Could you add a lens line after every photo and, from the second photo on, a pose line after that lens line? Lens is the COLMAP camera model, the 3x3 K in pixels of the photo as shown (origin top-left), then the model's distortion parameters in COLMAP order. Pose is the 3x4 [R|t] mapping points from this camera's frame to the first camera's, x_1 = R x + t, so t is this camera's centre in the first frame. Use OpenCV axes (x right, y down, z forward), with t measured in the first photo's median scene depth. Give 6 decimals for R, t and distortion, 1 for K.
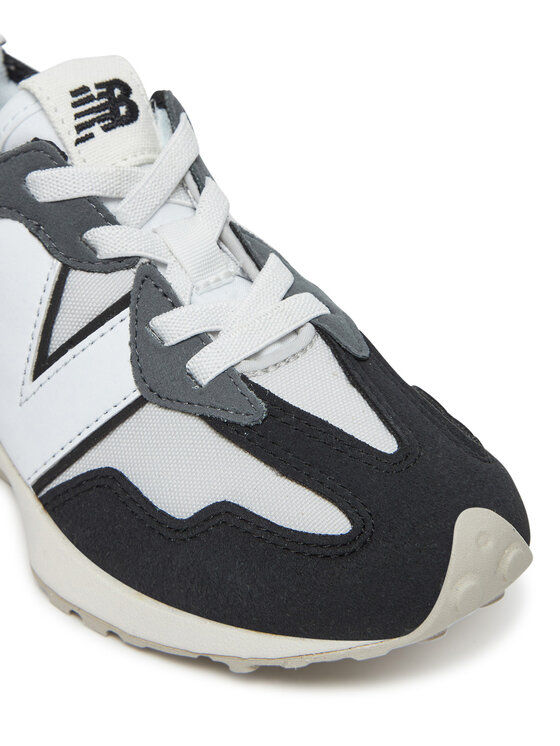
lens RADIAL K [[1772.7, 0, 280.0], [0, 1772.7, 373.0], [0, 0, 1]] dist [-0.033431, -0.029305]
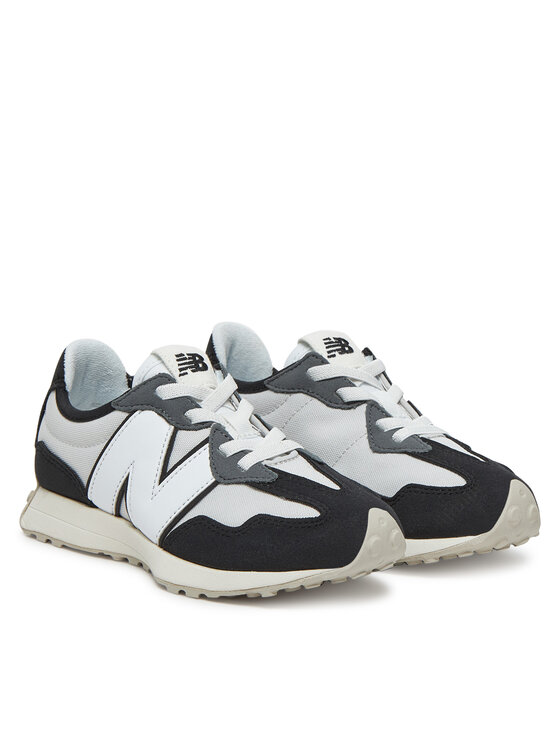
lens RADIAL K [[1522.7, 0, 280.0], [0, 1522.7, 373.0], [0, 0, 1]] dist [-0.003787, -0.035242]
pose [[0.999182, -0.007685, 0.039706, -0.070308], [0.020396, 0.943543, -0.330622, 0.467088], [-0.034924, 0.331161, 0.942928, -0.694189]]
